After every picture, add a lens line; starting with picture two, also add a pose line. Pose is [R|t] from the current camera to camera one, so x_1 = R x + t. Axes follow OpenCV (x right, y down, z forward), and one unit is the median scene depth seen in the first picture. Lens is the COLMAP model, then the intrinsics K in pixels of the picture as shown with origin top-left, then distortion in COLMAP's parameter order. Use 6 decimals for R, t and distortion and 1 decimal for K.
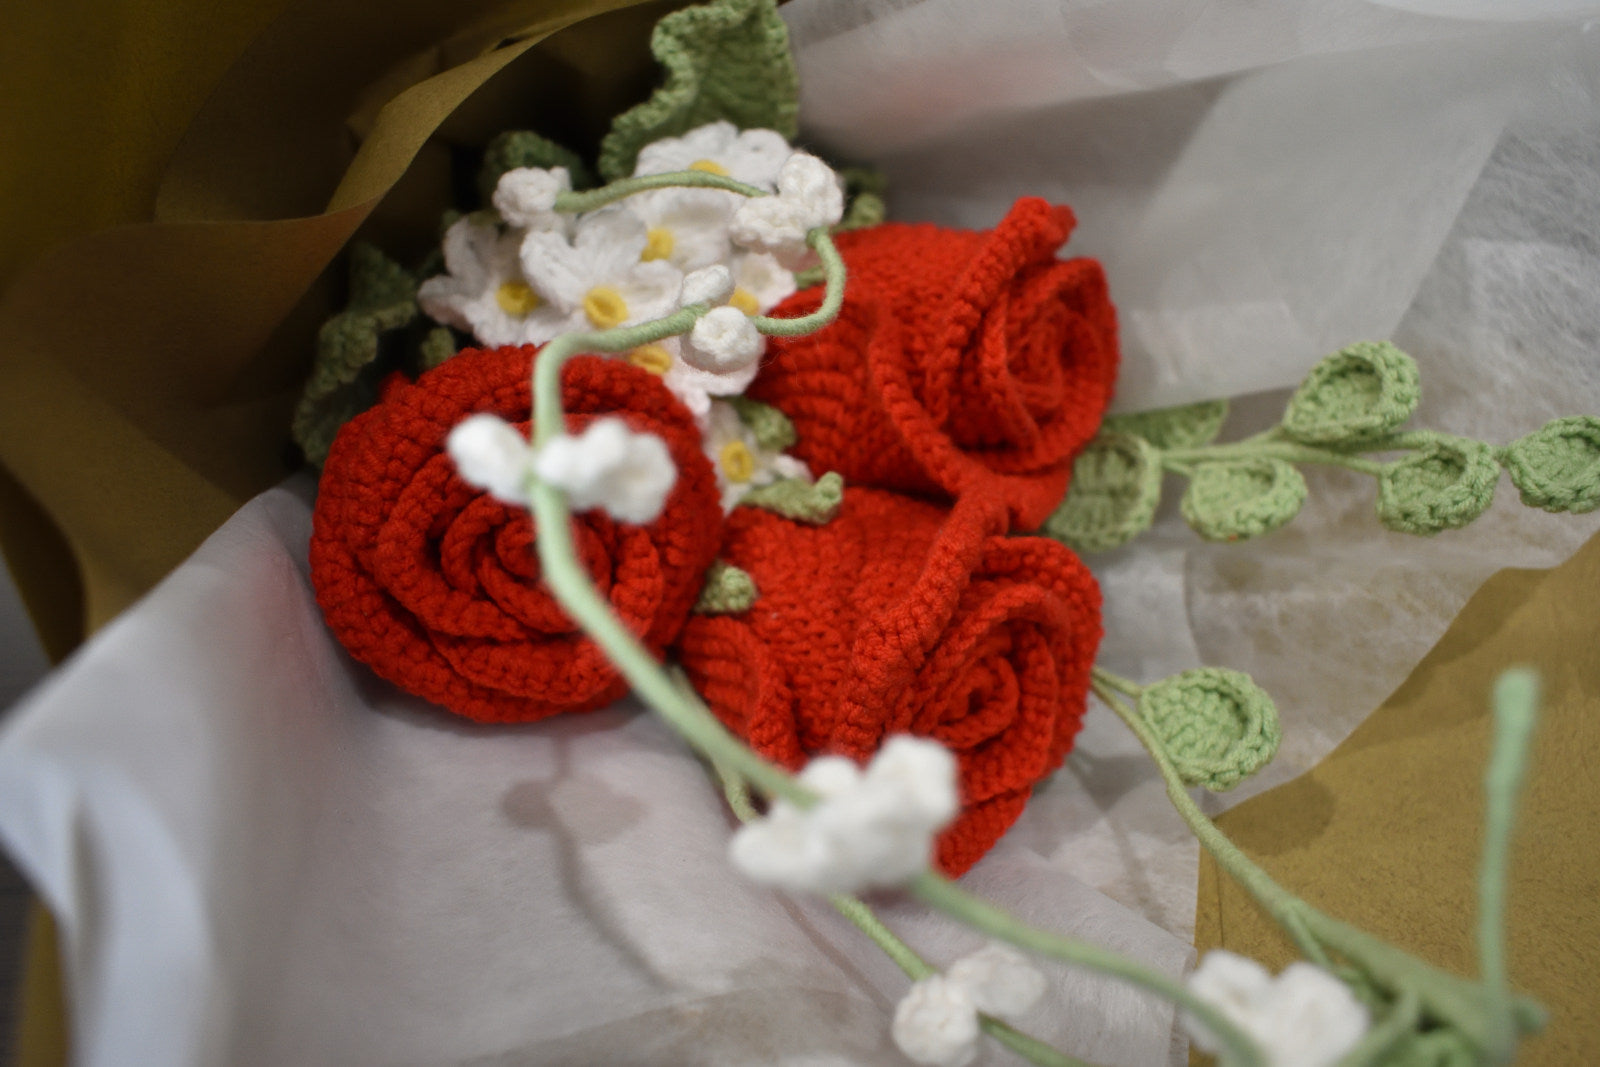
lens RADIAL K [[1202.9, 0, 800.0], [0, 1202.9, 533.5], [0, 0, 1]] dist [-0.027074, 0.008933]
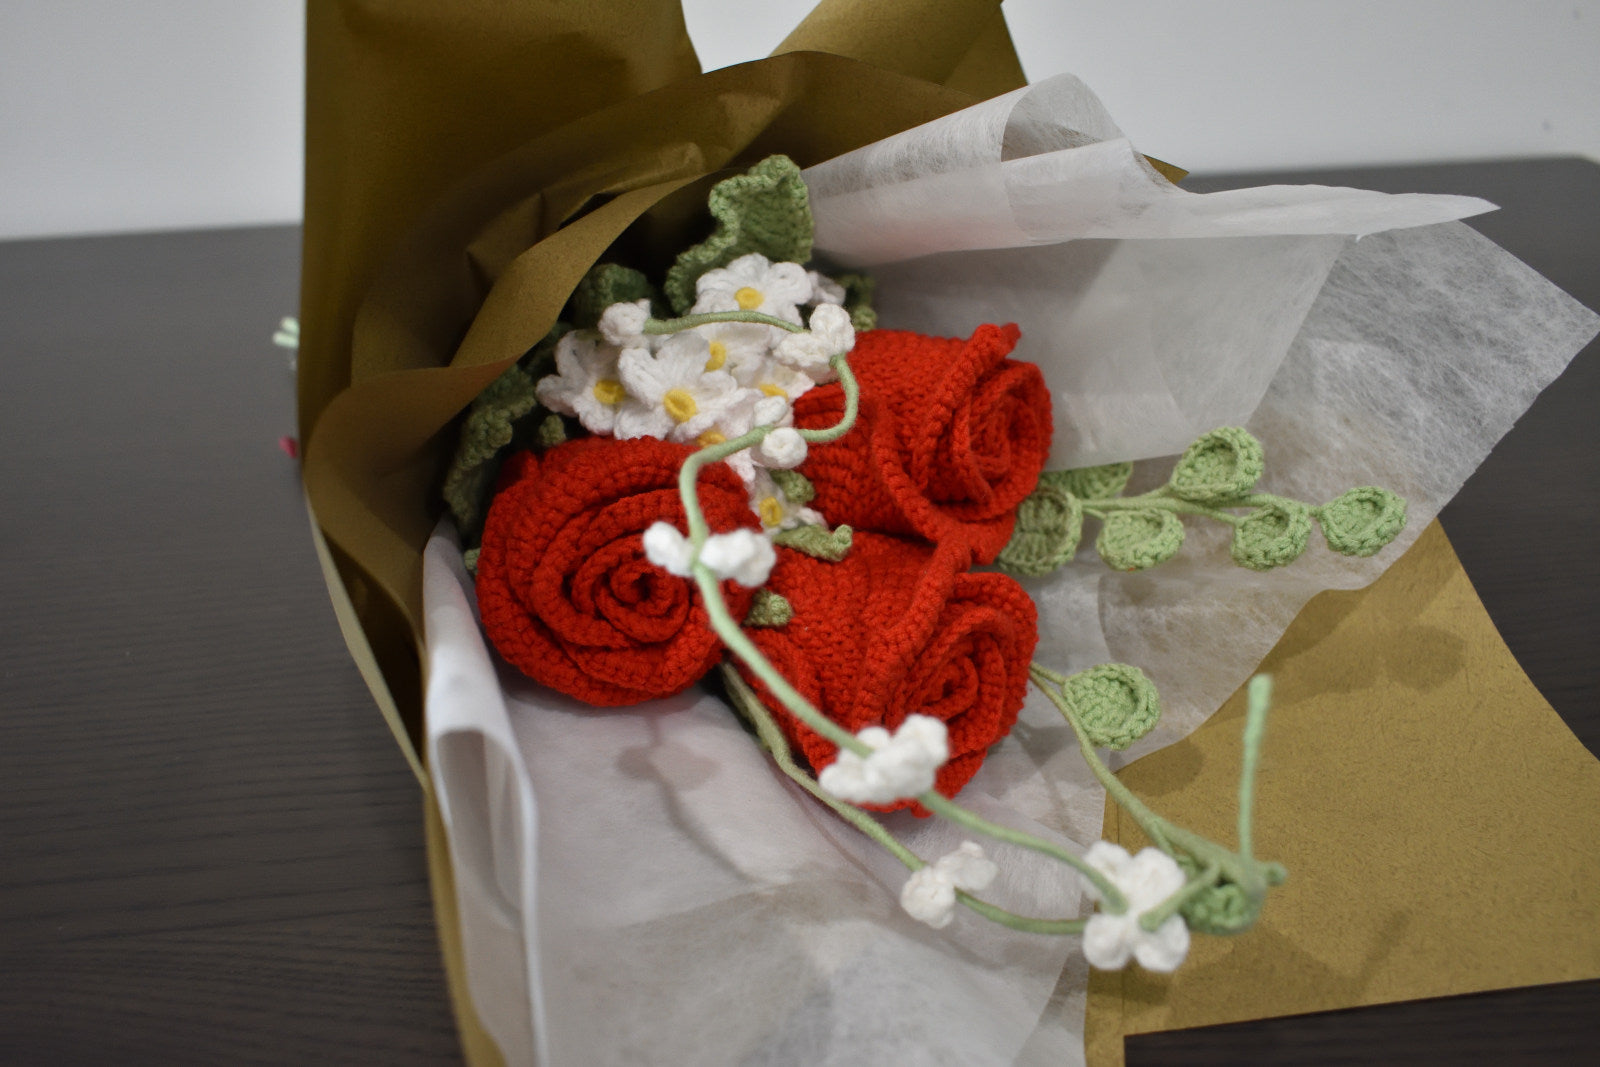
lens RADIAL K [[1202.9, 0, 800.0], [0, 1202.9, 533.5], [0, 0, 1]] dist [-0.027074, 0.008933]
pose [[0.999181, -0.001692, 0.040437, -0.081978], [0.000888, 0.999802, 0.019886, -0.068735], [-0.040463, -0.019834, 0.998984, -0.388495]]
